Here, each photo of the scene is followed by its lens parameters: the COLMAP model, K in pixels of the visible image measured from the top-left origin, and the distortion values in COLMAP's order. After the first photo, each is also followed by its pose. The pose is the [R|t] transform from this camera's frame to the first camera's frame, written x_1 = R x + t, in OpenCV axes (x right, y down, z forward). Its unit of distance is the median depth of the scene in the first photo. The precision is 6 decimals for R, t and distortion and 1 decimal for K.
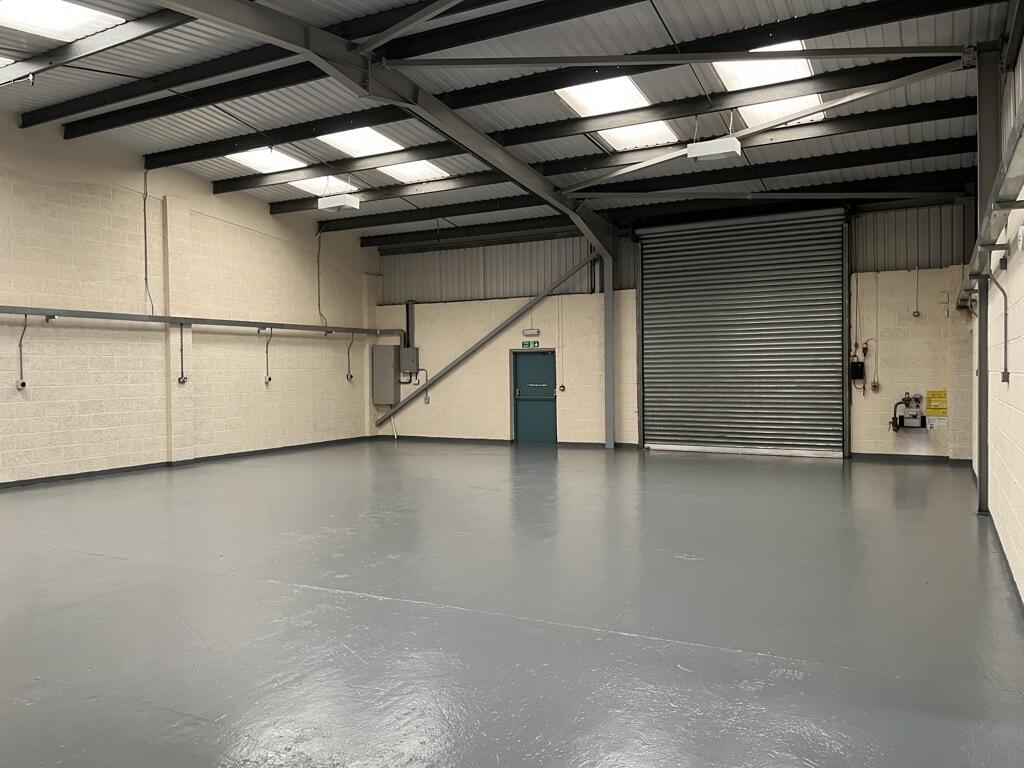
lens RADIAL K [[783.5, 0, 512.0], [0, 783.5, 384.0], [0, 0, 1]] dist [-0.025098, -0.000486]
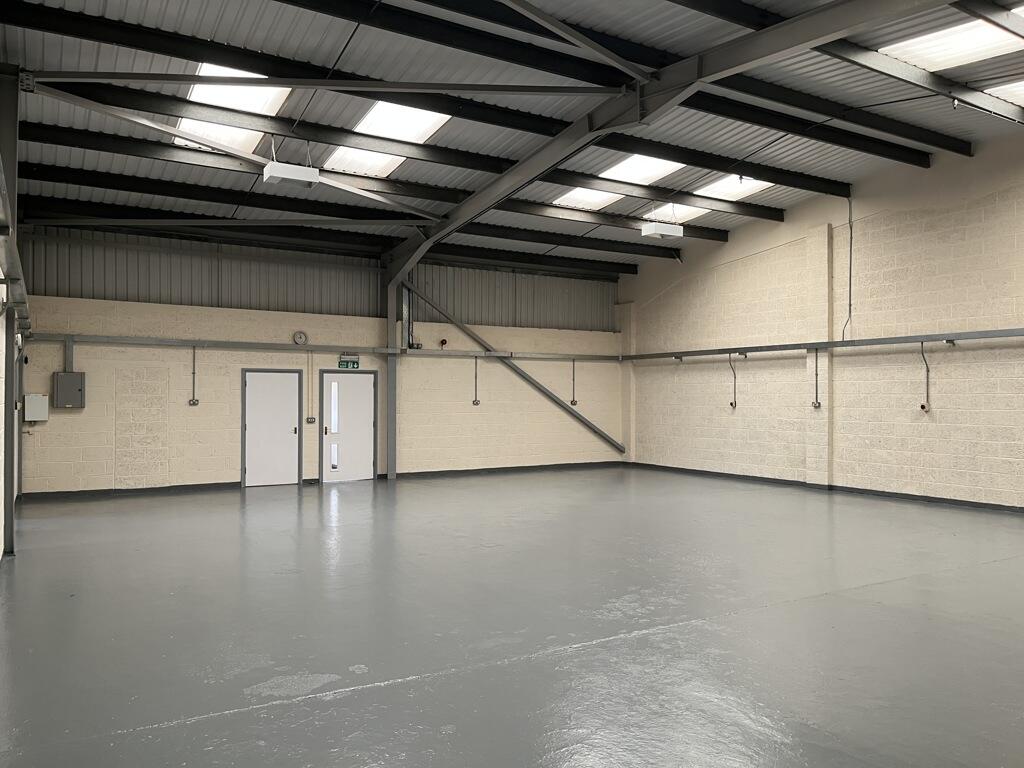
lens RADIAL K [[783.5, 0, 512.0], [0, 783.5, 384.0], [0, 0, 1]] dist [-0.025098, -0.000486]
pose [[-0.503365, -0.006088, -0.864052, 0.590878], [-0.014708, 0.999891, 0.001523, -0.024628], [0.863948, 0.013475, -0.503400, 1.055180]]
